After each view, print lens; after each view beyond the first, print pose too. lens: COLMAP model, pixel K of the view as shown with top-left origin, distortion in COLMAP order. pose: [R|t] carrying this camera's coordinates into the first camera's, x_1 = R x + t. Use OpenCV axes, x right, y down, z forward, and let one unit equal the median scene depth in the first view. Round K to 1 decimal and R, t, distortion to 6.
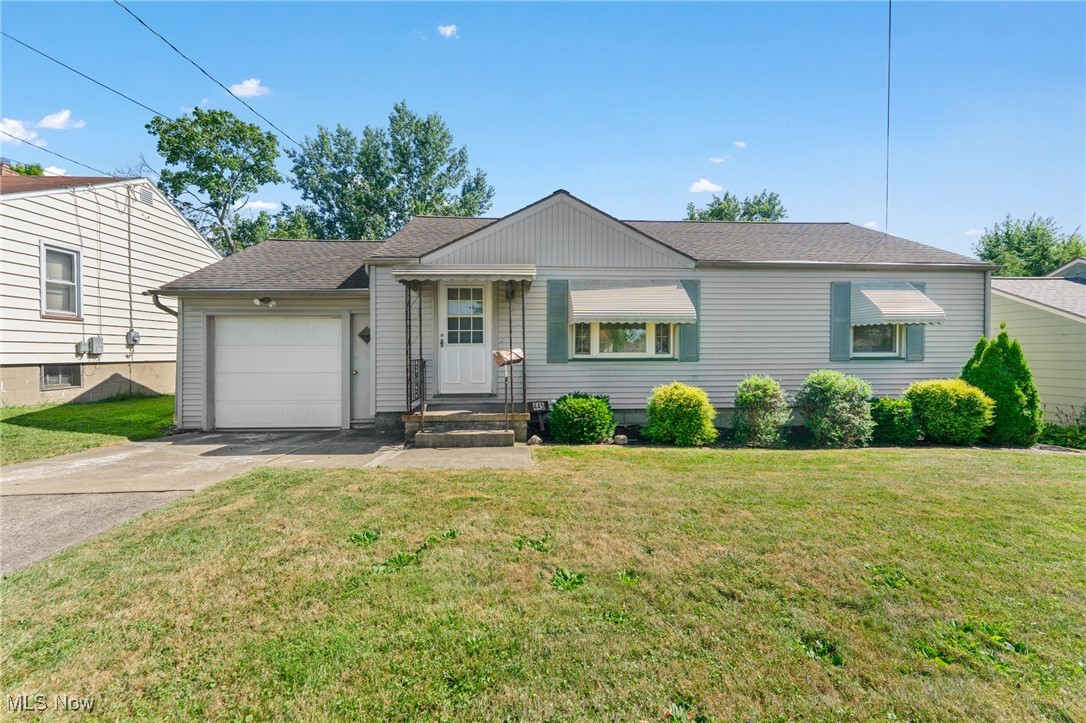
lens RADIAL K [[436.3, 0, 545.0], [0, 436.3, 356.3], [0, 0, 1]] dist [-0.000644, -0.000378]
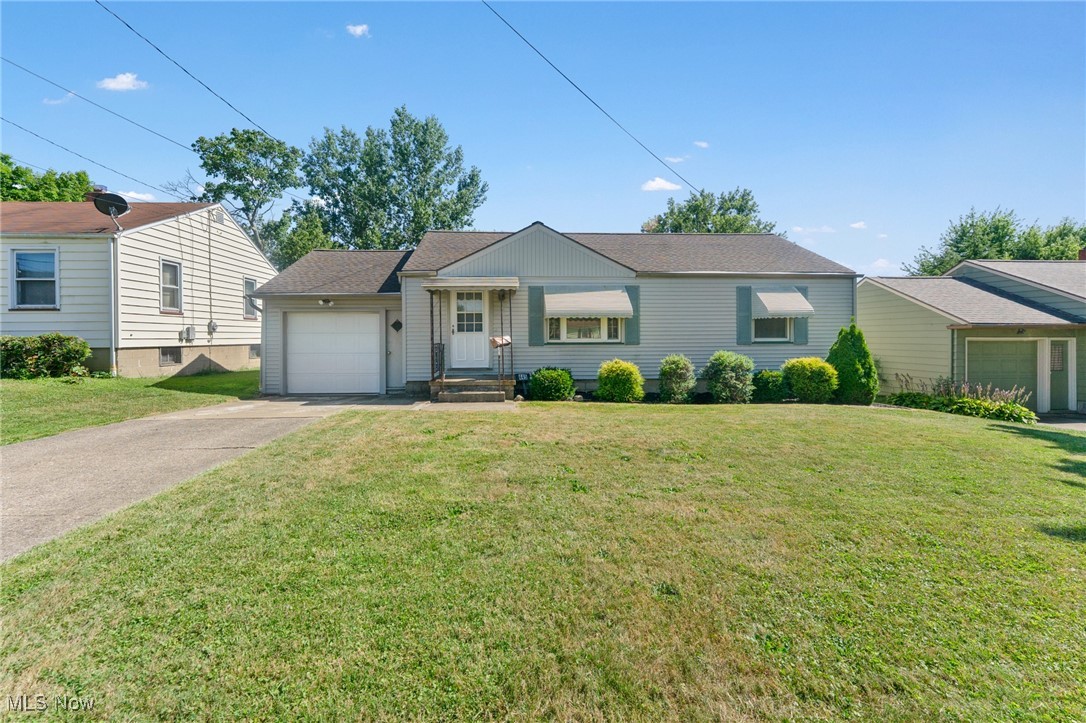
lens RADIAL K [[436.3, 0, 549.0], [0, 436.3, 370.8], [0, 0, 1]] dist [-0.000644, -0.000378]
pose [[0.999780, -0.001518, 0.020908, 0.038799], [0.000071, 0.997615, 0.069023, -0.001675], [-0.020963, -0.069006, 0.997396, -0.381866]]
